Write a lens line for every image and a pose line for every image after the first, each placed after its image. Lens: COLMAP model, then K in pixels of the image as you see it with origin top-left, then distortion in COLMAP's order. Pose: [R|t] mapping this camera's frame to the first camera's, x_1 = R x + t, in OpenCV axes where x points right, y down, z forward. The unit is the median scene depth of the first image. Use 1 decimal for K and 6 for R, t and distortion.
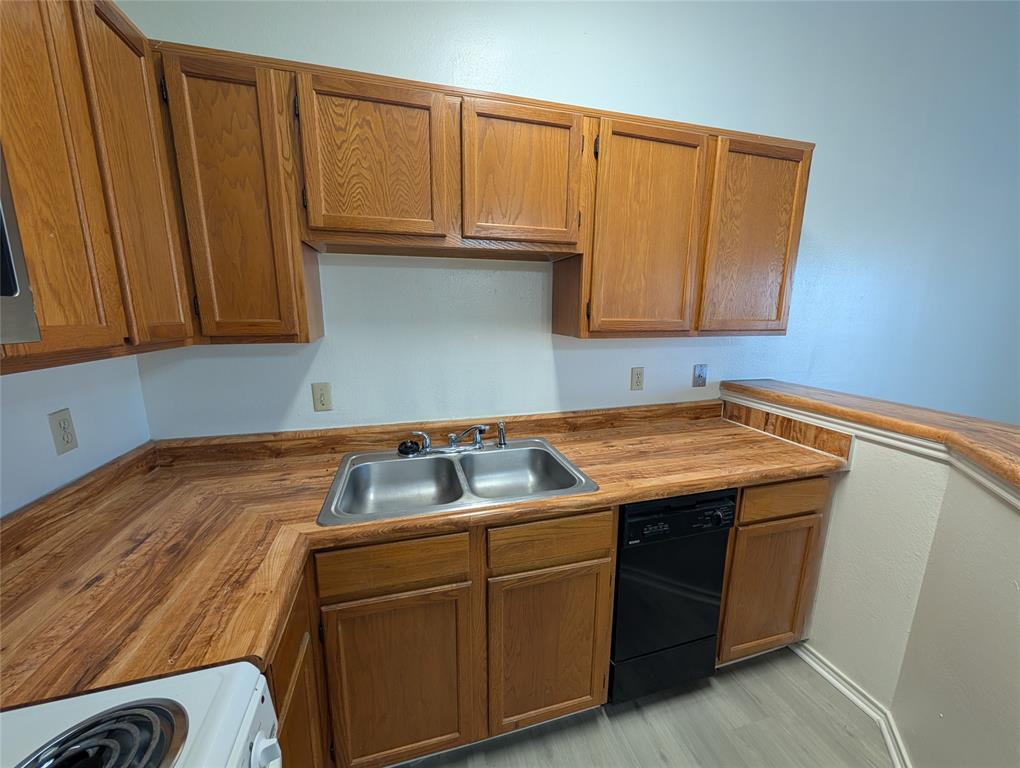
lens RADIAL K [[384.5, 0, 509.0], [0, 384.5, 383.7], [0, 0, 1]] dist [0.000065, 0.000242]
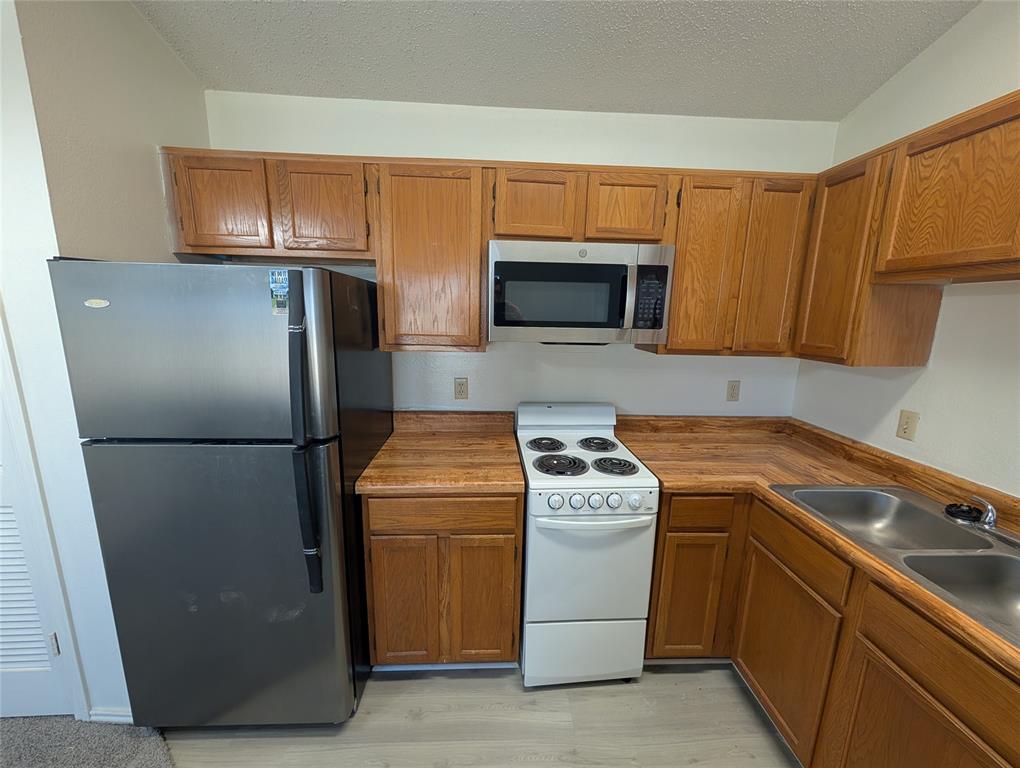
lens RADIAL K [[384.5, 0, 510.4], [0, 384.5, 382.2], [0, 0, 1]] dist [0.000065, 0.000242]
pose [[-0.214397, 0.170579, -0.961736, 0.933625], [-0.202703, 0.955425, 0.214648, -0.106399], [0.955482, 0.240967, -0.170263, 0.199473]]
